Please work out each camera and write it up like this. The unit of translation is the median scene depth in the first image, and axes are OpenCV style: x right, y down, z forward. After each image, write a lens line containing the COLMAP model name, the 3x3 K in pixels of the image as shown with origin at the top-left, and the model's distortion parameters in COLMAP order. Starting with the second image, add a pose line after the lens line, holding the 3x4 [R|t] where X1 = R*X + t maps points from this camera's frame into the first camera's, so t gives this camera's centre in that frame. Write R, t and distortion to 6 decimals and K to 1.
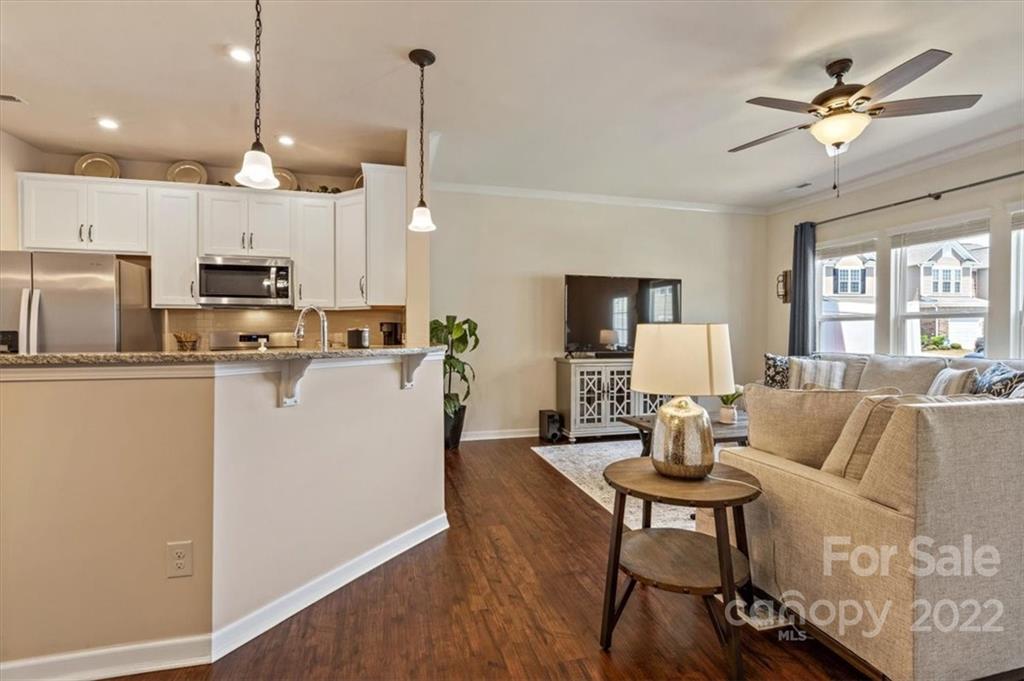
lens RADIAL K [[470.2, 0, 509.3], [0, 470.2, 336.3], [0, 0, 1]] dist [0.000060, 0.000150]
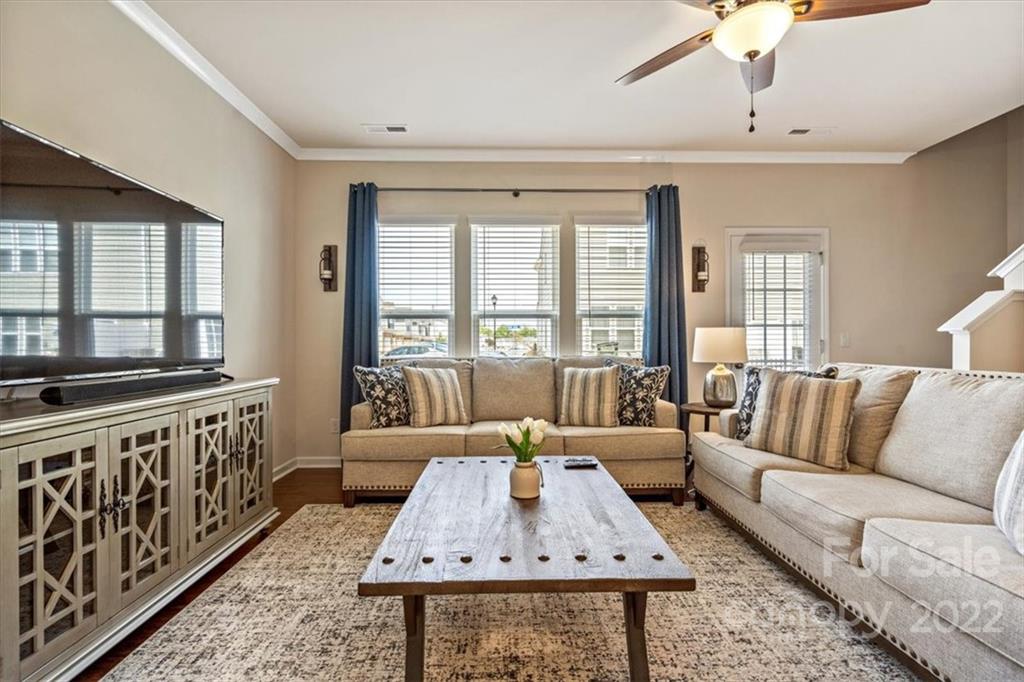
lens RADIAL K [[468.3, 0, 511.9], [0, 468.3, 343.5], [0, 0, 1]] dist [-0.001471, 0.000266]
pose [[0.236891, -0.006667, 0.971513, -0.038272], [0.008991, 0.999949, 0.004670, 0.008679], [-0.971495, 0.007628, 0.236939, 0.688248]]
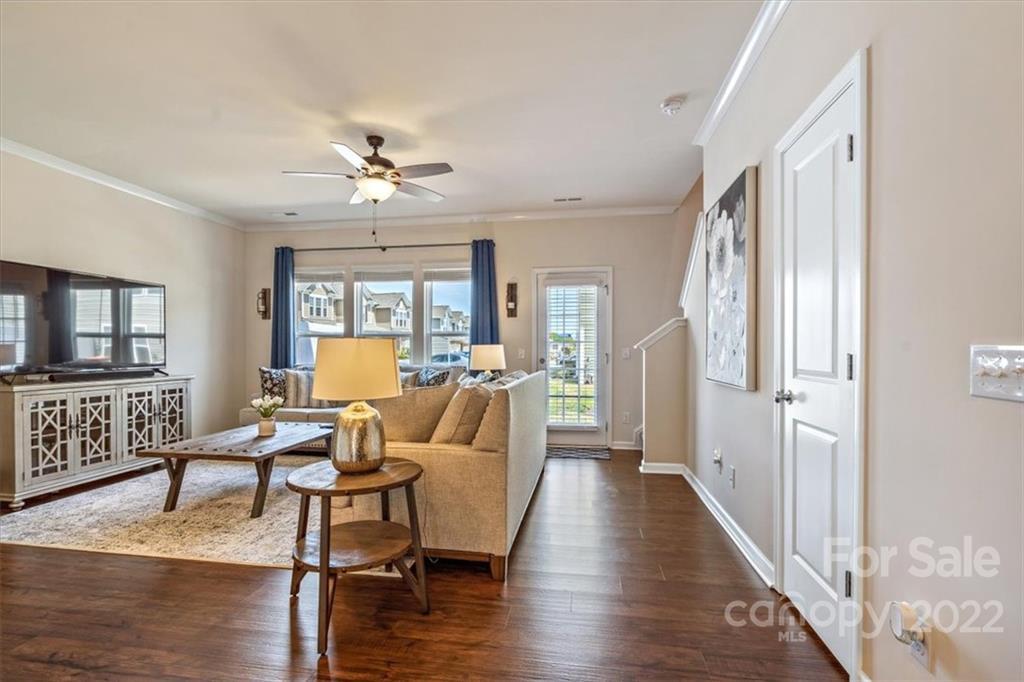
lens RADIAL K [[482.0, 0, 507.5], [0, 482.0, 355.3], [0, 0, 1]] dist [-0.001556, -0.000063]
pose [[0.413638, -0.012424, 0.910356, -0.207913], [0.006133, 0.999922, 0.010859, 0.001879], [-0.910421, 0.001091, 0.413682, 0.072217]]
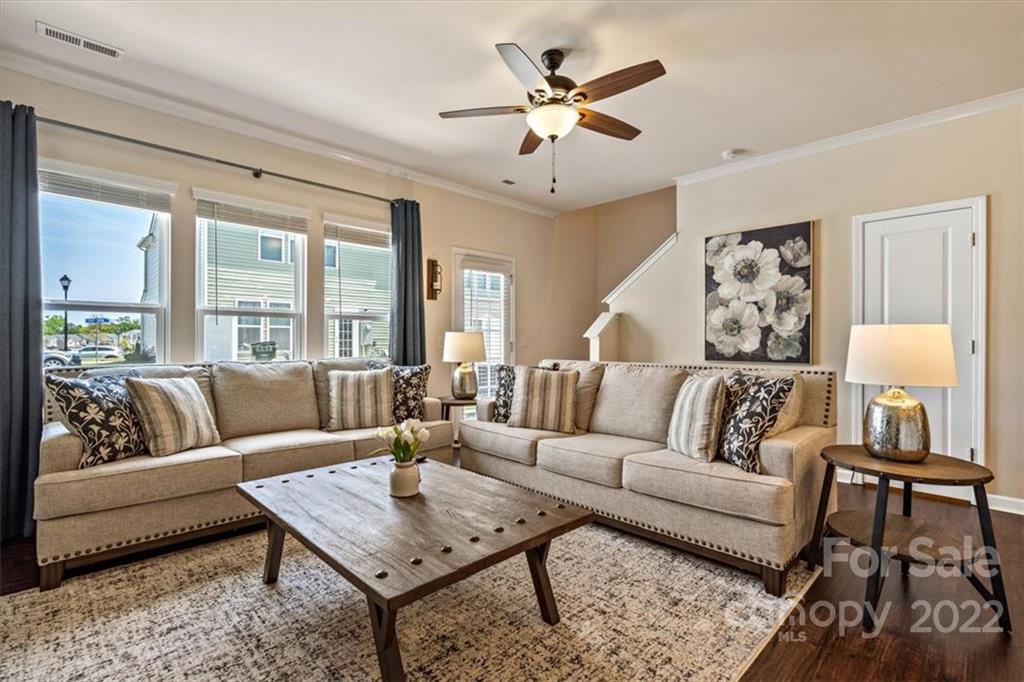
lens RADIAL K [[472.3, 0, 512.0], [0, 472.3, 341.0], [0, 0, 1]] dist [-0.002817, 0.000165]
pose [[-0.492579, -0.004560, 0.870256, -0.060077], [0.001309, 0.999981, 0.005980, 0.001733], [-0.870267, 0.004085, -0.492563, 0.900496]]
